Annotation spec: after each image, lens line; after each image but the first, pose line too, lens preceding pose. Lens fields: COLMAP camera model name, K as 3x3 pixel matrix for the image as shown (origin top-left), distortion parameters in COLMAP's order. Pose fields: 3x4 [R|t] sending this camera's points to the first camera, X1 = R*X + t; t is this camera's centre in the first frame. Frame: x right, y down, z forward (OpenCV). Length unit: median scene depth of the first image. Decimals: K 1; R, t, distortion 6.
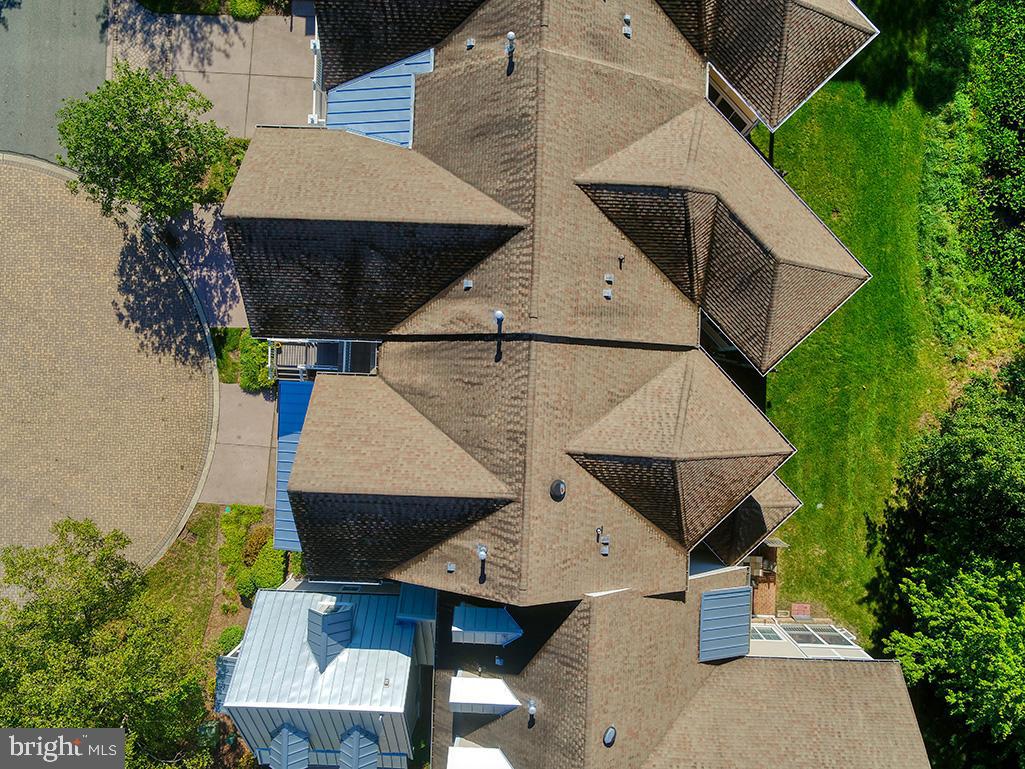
lens RADIAL K [[799.3, 0, 522.6], [0, 799.3, 386.9], [0, 0, 1]] dist [0.000023, -0.003783]
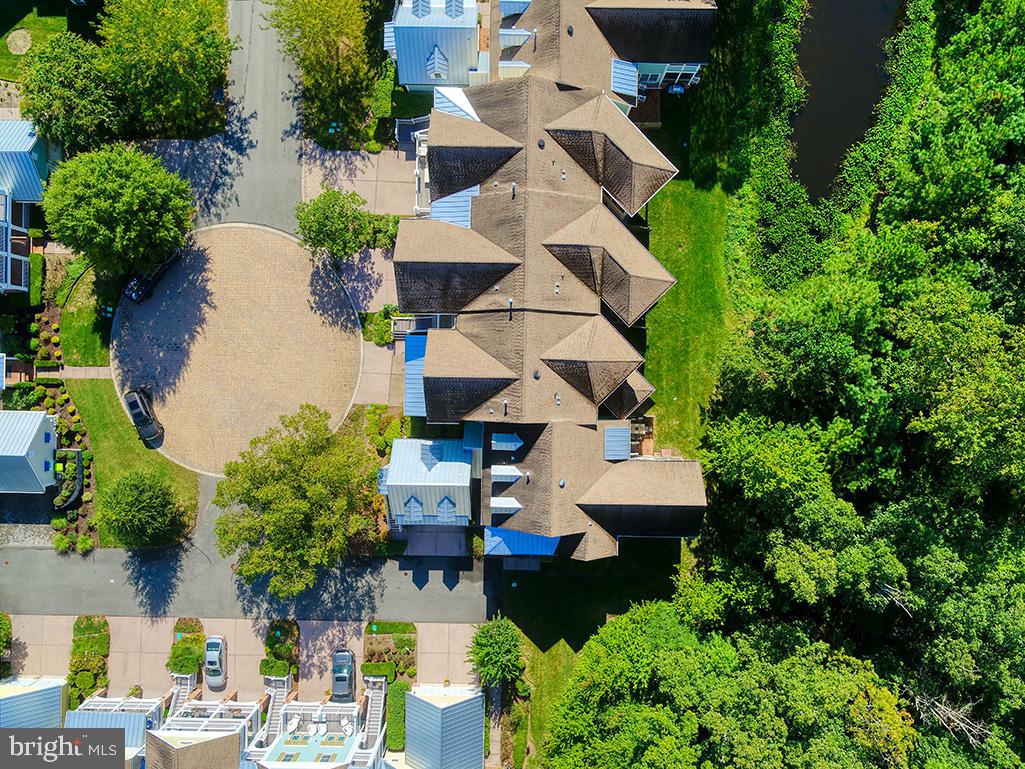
lens RADIAL K [[801.5, 0, 523.4], [0, 801.5, 386.9], [0, 0, 1]] dist [0.003799, -0.010817]
pose [[0.999810, -0.018652, 0.005586, -0.008510], [0.018657, 0.999826, -0.000908, 0.144868], [-0.005568, 0.001012, 0.999984, -1.186737]]
